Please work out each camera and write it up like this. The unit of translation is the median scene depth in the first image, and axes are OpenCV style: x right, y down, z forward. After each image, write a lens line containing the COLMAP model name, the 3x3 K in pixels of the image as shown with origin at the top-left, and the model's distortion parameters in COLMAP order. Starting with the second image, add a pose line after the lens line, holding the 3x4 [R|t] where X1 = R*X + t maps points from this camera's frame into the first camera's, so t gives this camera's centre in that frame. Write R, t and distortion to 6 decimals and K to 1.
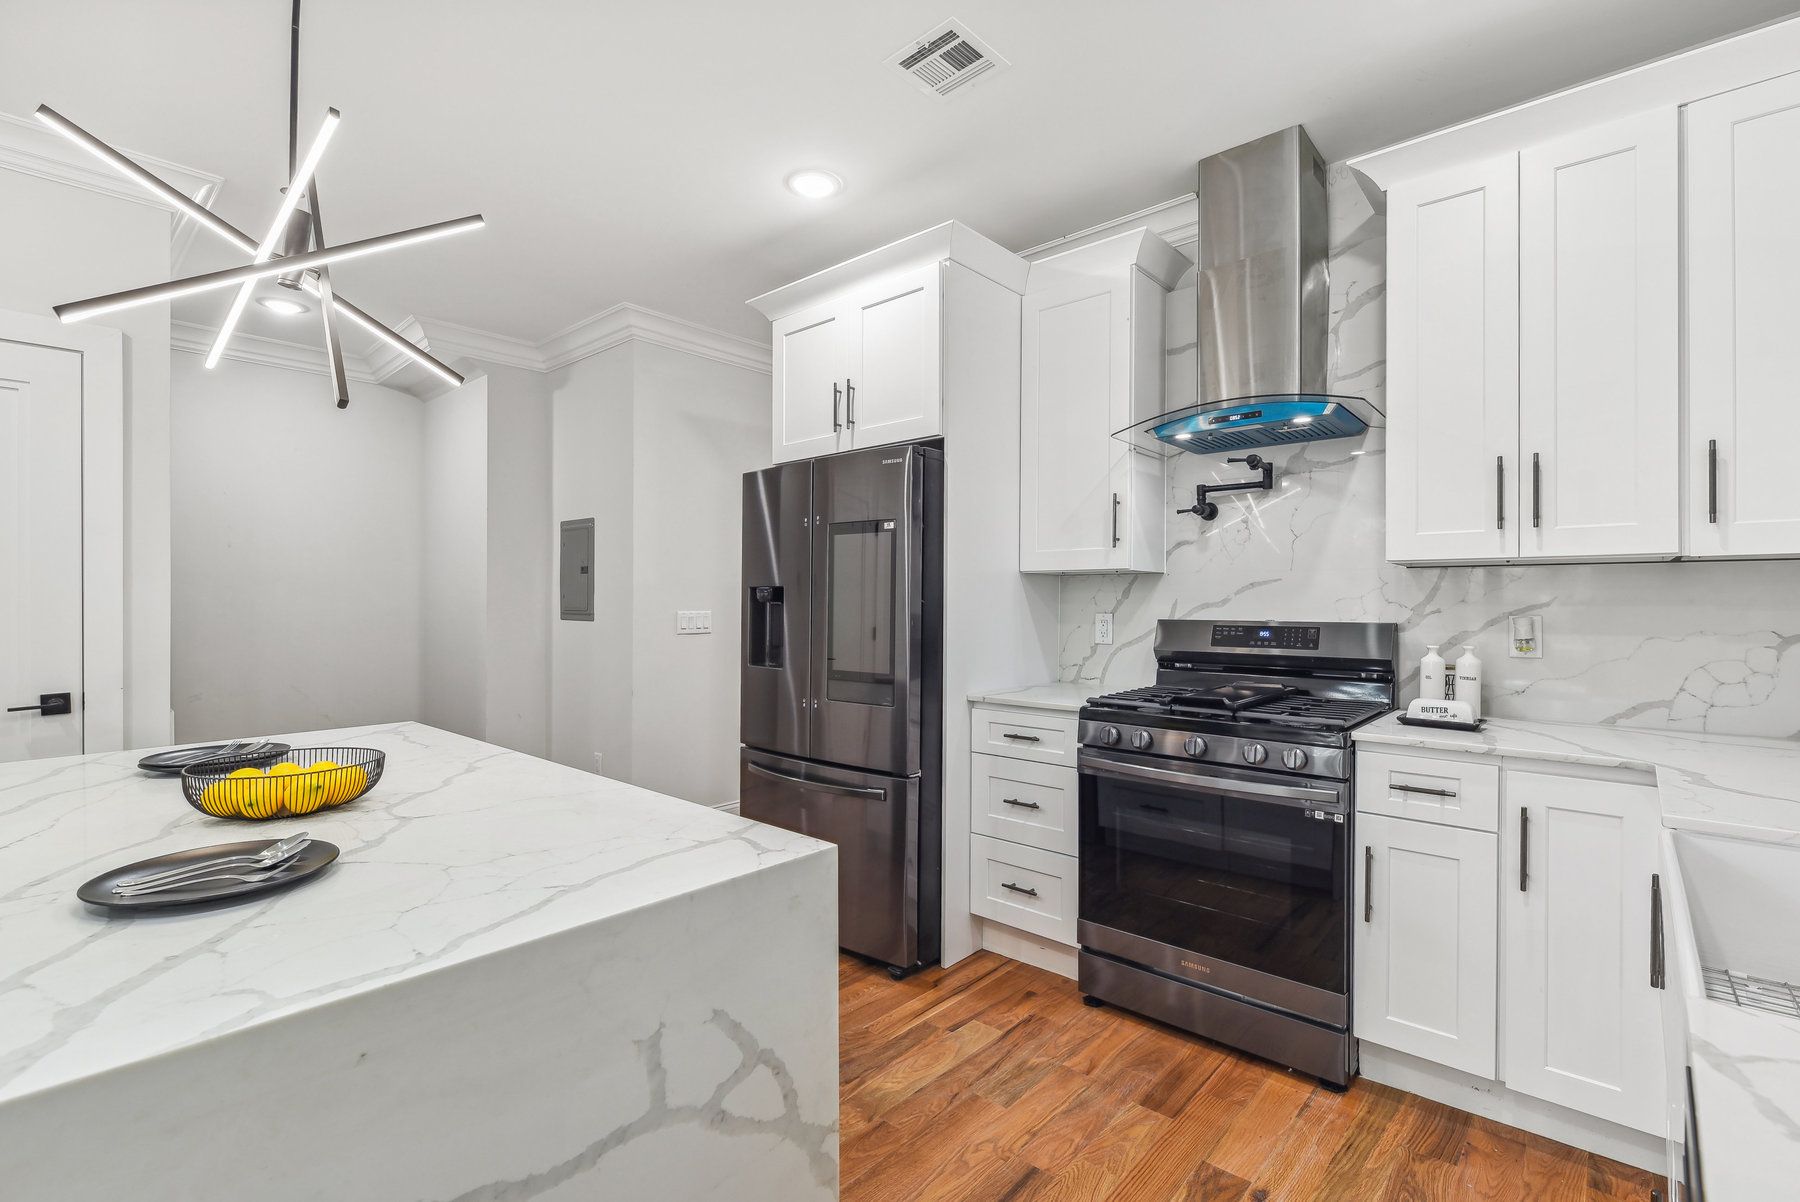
lens RADIAL K [[810.7, 0, 908.4], [0, 810.7, 603.3], [0, 0, 1]] dist [-0.002180, -0.000584]
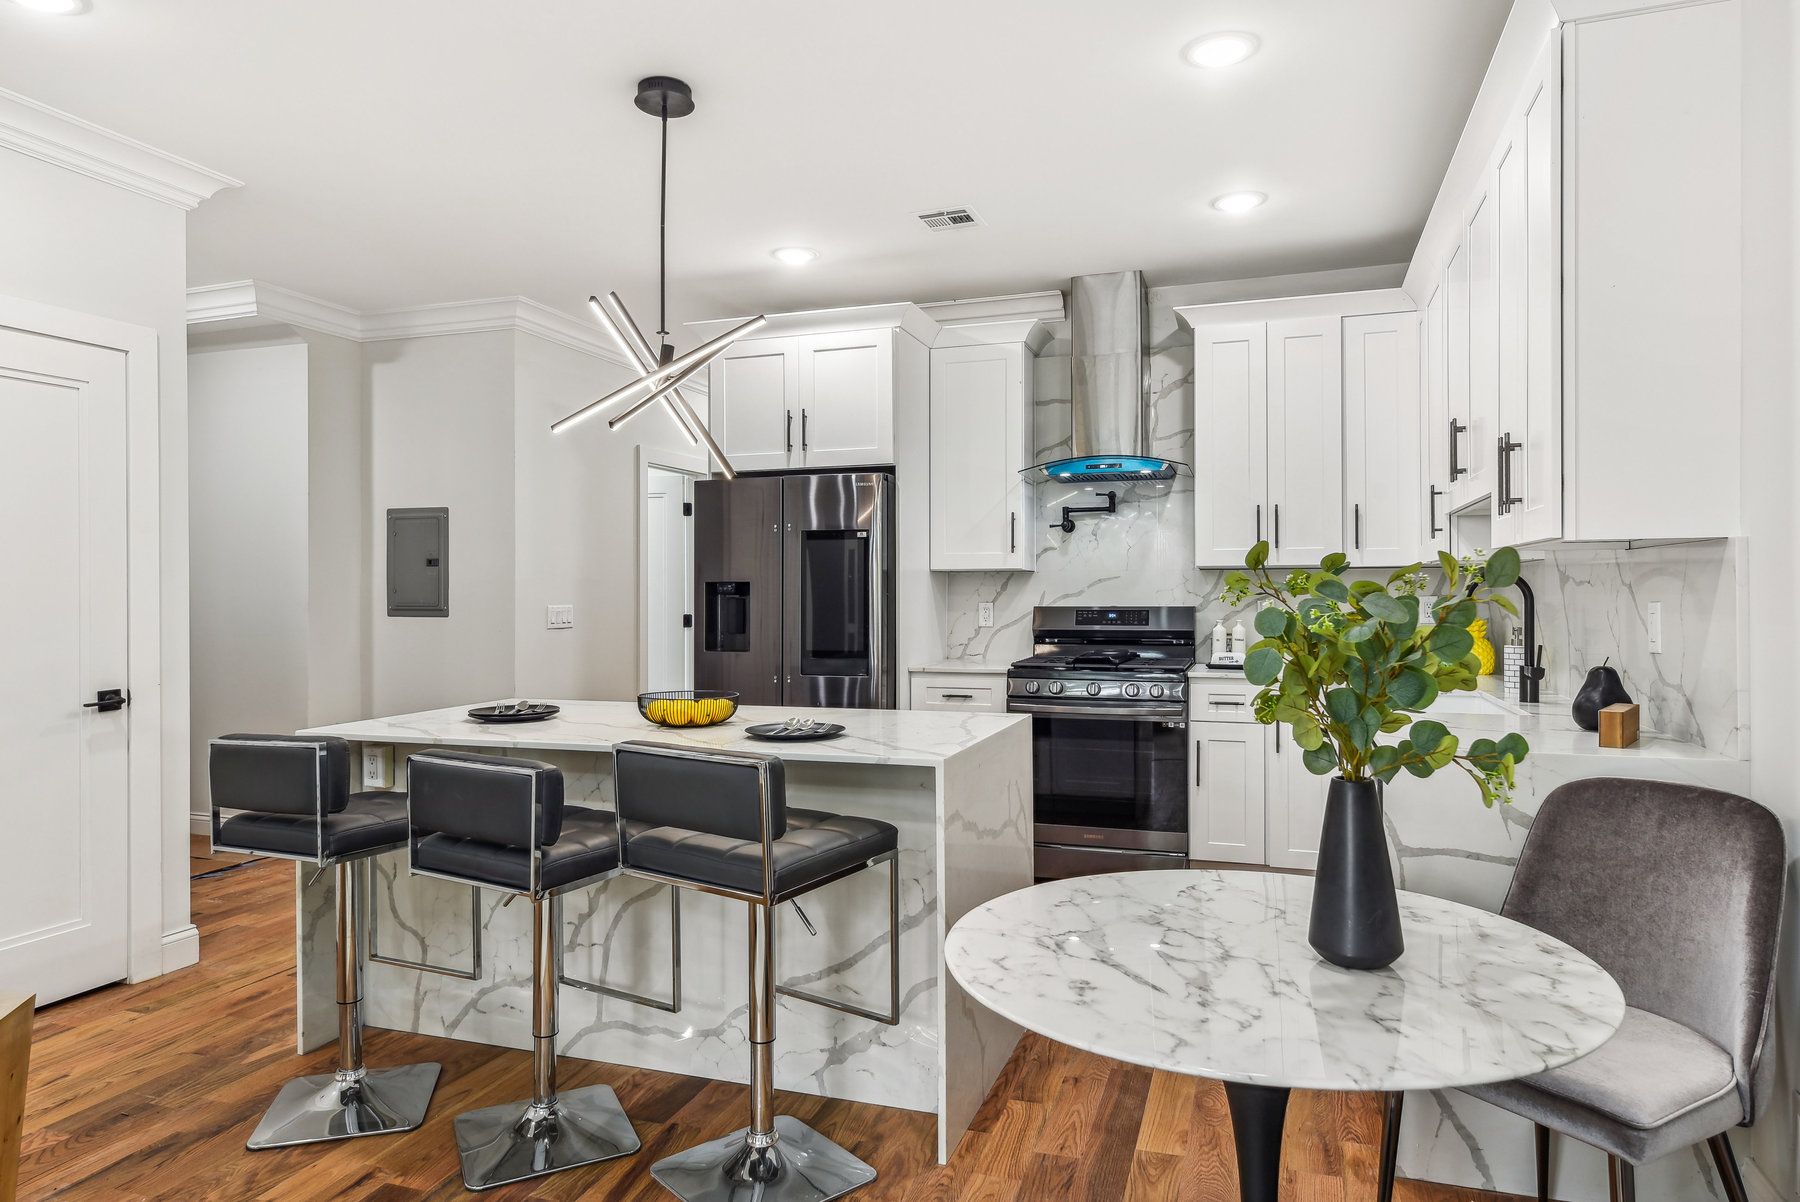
lens RADIAL K [[1094.2, 0, 903.9], [0, 1094.2, 597.7], [0, 0, 1]] dist [0.004337, 0.005974]
pose [[0.920225, -0.007101, 0.391326, -0.653681], [0.006613, 0.999975, 0.002593, -0.000691], [-0.391334, 0.000202, 0.920248, -0.626200]]
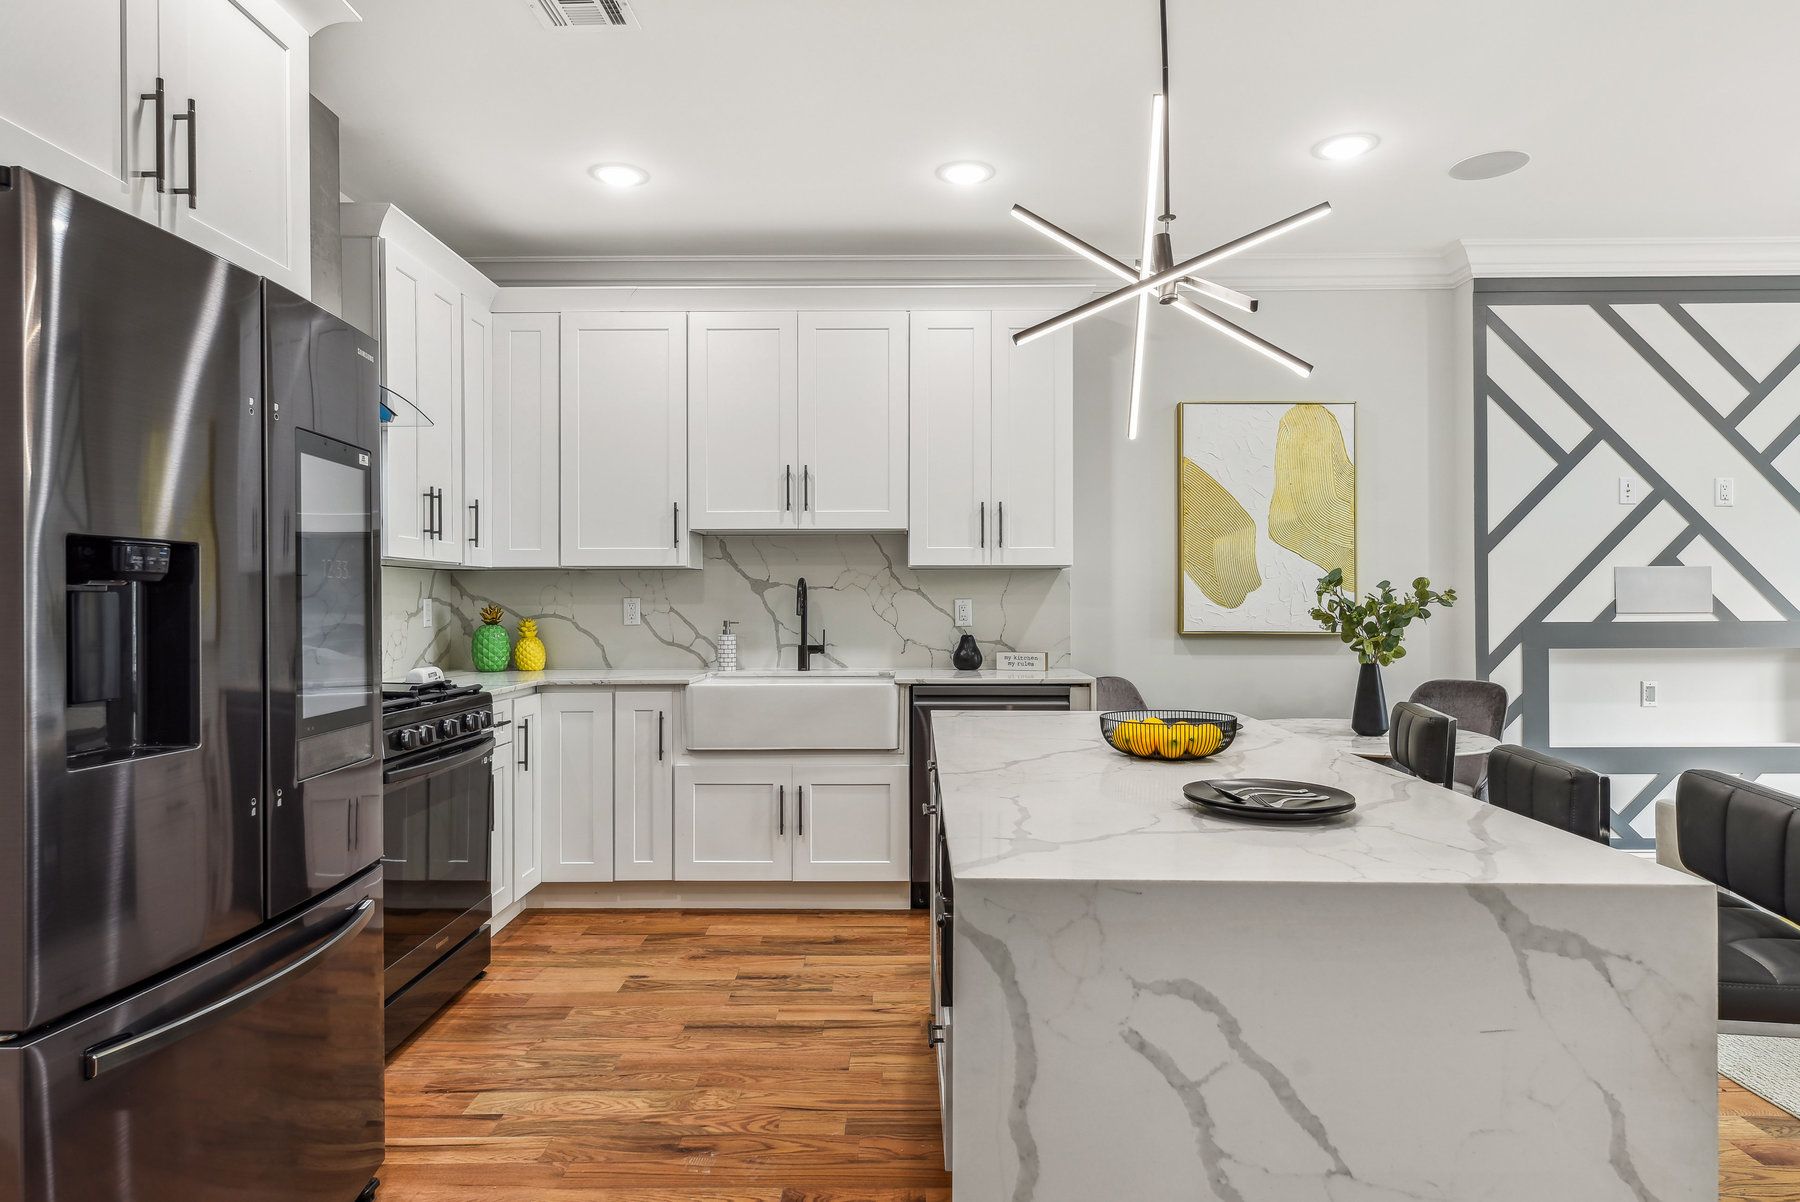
lens RADIAL K [[1049.5, 0, 908.4], [0, 1049.5, 599.9], [0, 0, 1]] dist [0.010139, -0.005177]
pose [[-0.662632, 0.000794, 0.748945, -0.904324], [0.002788, 0.999995, 0.001407, 0.008968], [-0.748940, 0.003020, -0.662631, 1.246640]]
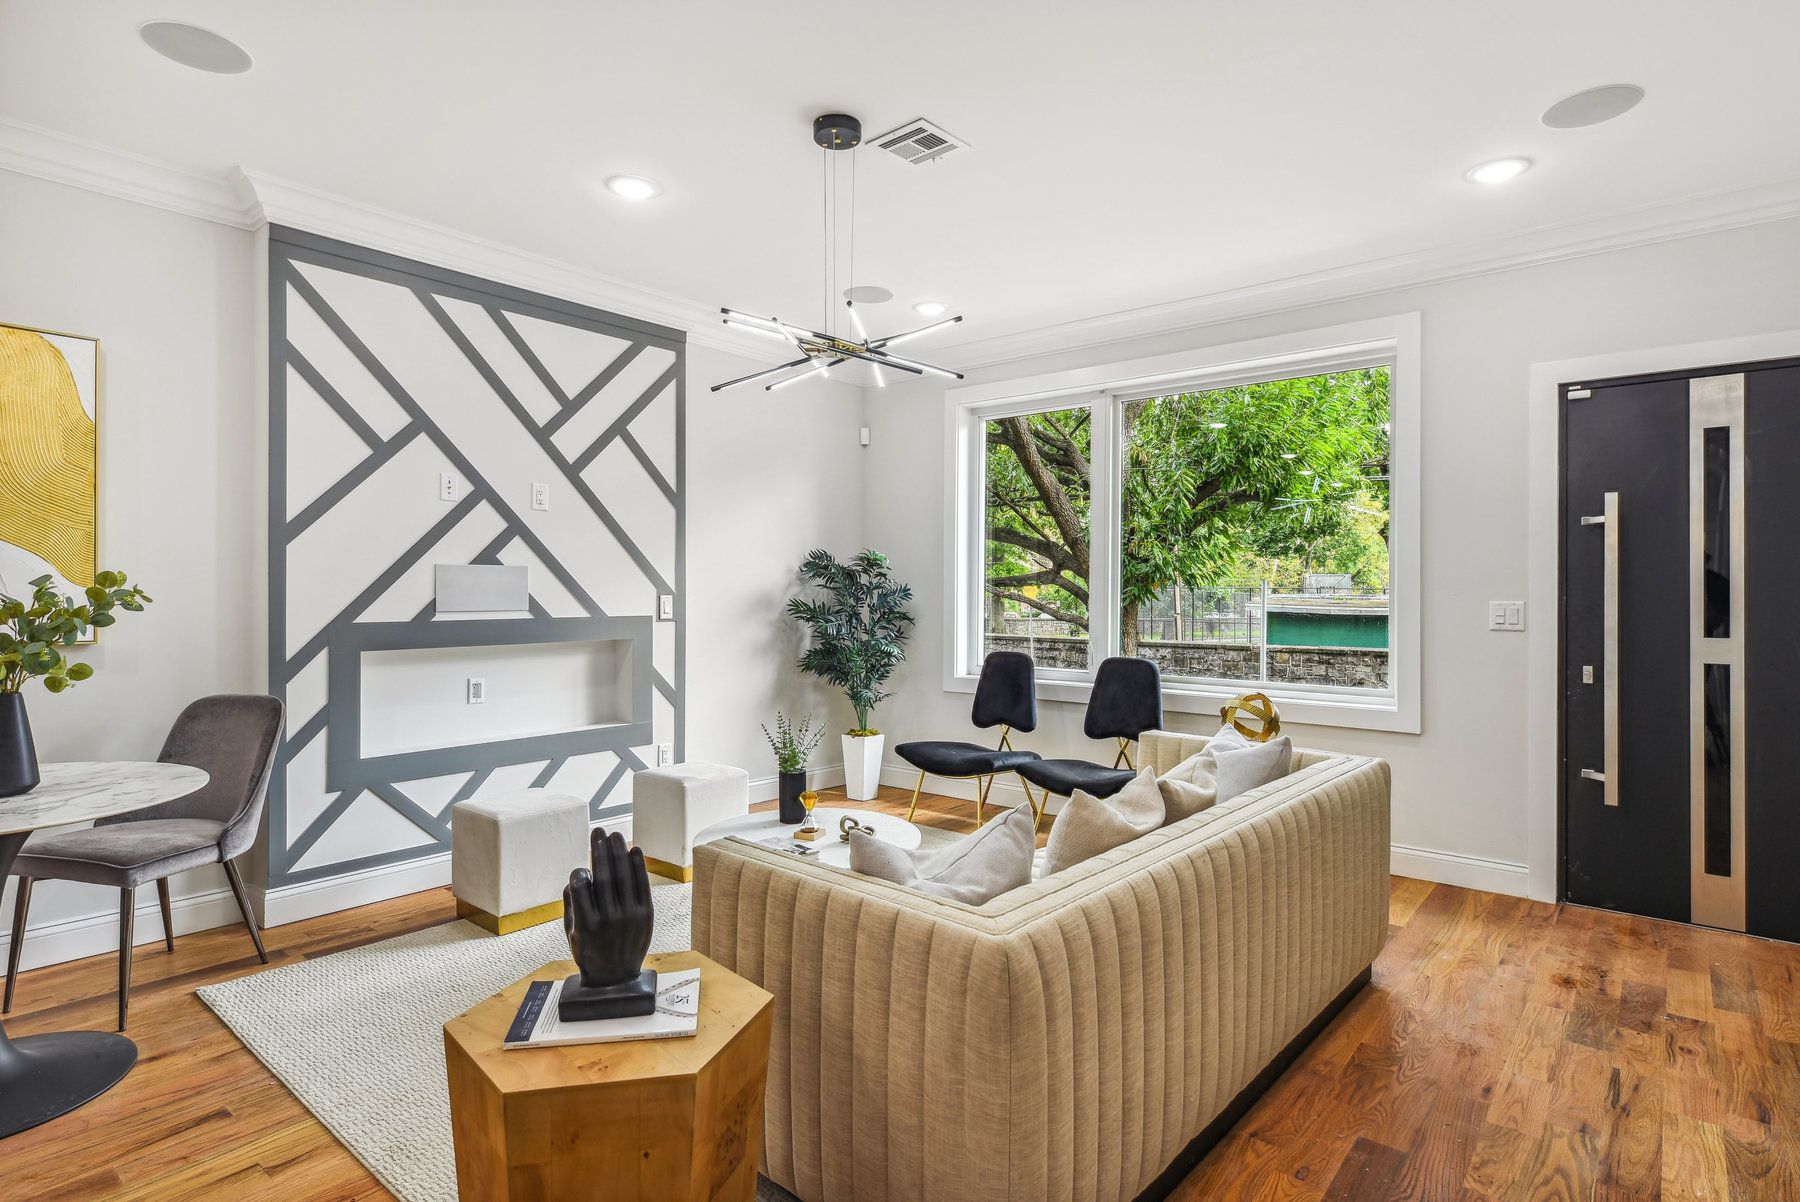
lens RADIAL K [[935.0, 0, 903.4], [0, 935.0, 588.6], [0, 0, 1]] dist [0.008531, -0.002892]
pose [[-0.999051, -0.006594, -0.043044, -1.058540], [-0.006595, 0.999978, -0.000122, -0.005651], [0.043044, 0.000162, -0.999073, 0.766512]]
